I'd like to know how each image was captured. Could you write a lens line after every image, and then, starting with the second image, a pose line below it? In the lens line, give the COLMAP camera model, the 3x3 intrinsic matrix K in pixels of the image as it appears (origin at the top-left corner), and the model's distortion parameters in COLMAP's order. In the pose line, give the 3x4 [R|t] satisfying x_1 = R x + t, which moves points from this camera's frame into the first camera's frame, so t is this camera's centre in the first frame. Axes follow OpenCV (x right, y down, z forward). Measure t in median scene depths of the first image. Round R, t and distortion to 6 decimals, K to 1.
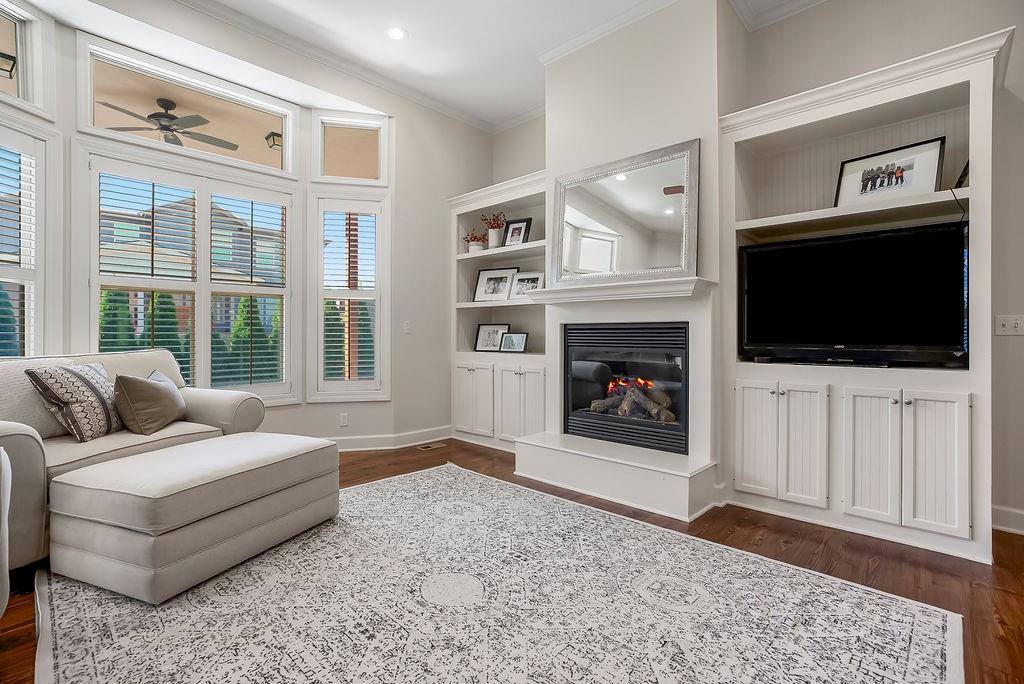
lens RADIAL K [[475.5, 0, 507.1], [0, 475.5, 330.7], [0, 0, 1]] dist [-0.016640, 0.000885]
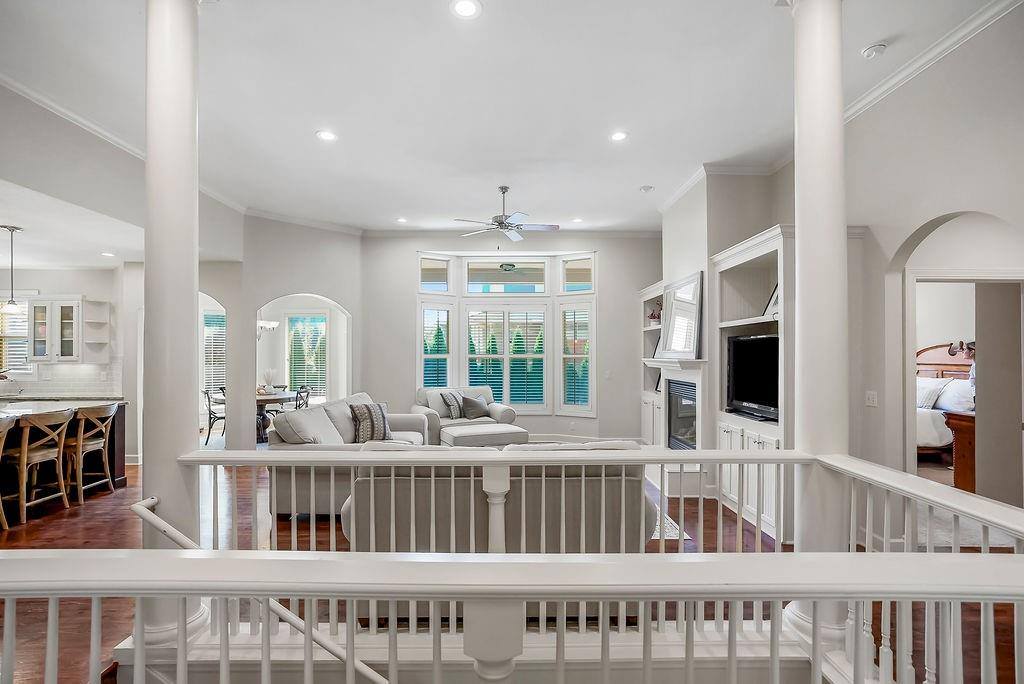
lens RADIAL K [[477.2, 0, 512.3], [0, 477.2, 351.3], [0, 0, 1]] dist [-0.047499, 0.023830]
pose [[0.698852, -0.006836, -0.715234, 1.132919], [0.005372, 0.999976, -0.004309, -0.129111], [0.715246, -0.000831, 0.698872, -0.611126]]
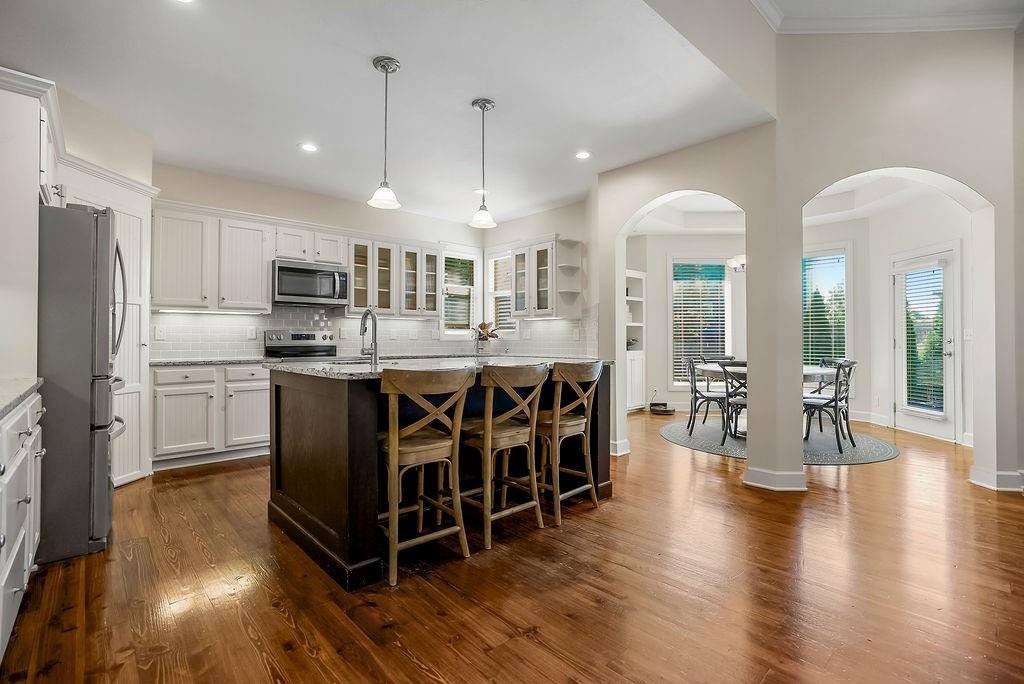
lens RADIAL K [[471.1, 0, 500.8], [0, 471.1, 338.2], [0, 0, 1]] dist [-0.018624, 0.000289]
pose [[-0.082512, -0.006596, -0.996568, -0.006689], [0.005118, 0.999962, -0.007042, -0.002764], [0.996577, -0.005682, -0.082476, -0.589323]]
